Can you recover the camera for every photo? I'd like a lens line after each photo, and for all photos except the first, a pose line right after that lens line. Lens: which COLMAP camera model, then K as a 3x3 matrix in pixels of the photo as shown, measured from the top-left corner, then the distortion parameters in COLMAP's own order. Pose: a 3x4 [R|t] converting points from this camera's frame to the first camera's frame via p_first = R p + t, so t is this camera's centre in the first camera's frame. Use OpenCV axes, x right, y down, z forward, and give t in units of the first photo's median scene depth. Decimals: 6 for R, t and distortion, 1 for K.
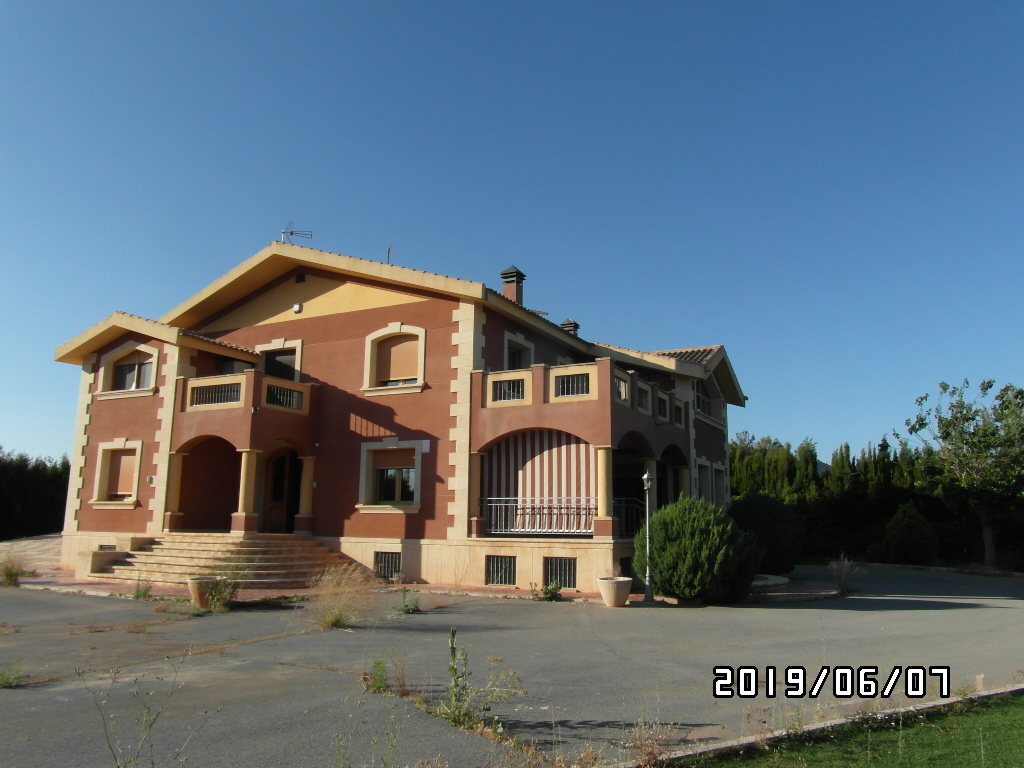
lens RADIAL K [[774.9, 0, 514.4], [0, 774.9, 387.6], [0, 0, 1]] dist [-0.032680, 0.039067]
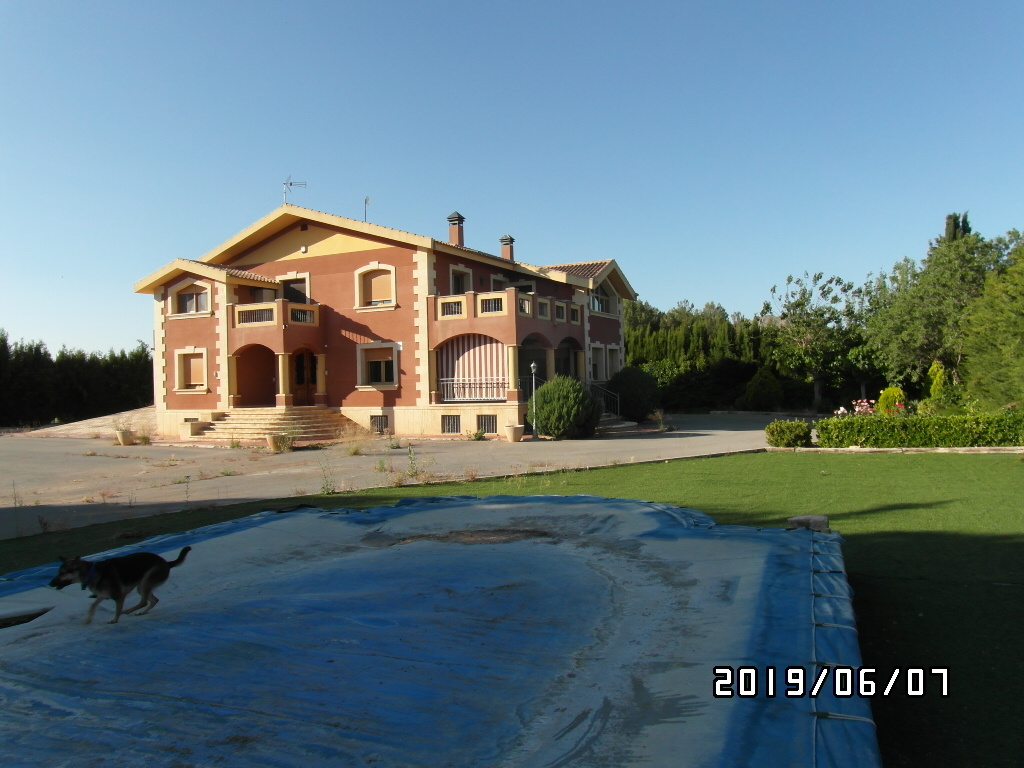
lens RADIAL K [[774.9, 0, 508.7], [0, 774.9, 384.3], [0, 0, 1]] dist [-0.032680, 0.039067]
pose [[0.999252, -0.035362, 0.015656, 0.070291], [0.032115, 0.984318, 0.173457, -0.103550], [-0.021544, -0.172825, 0.984717, -0.492925]]
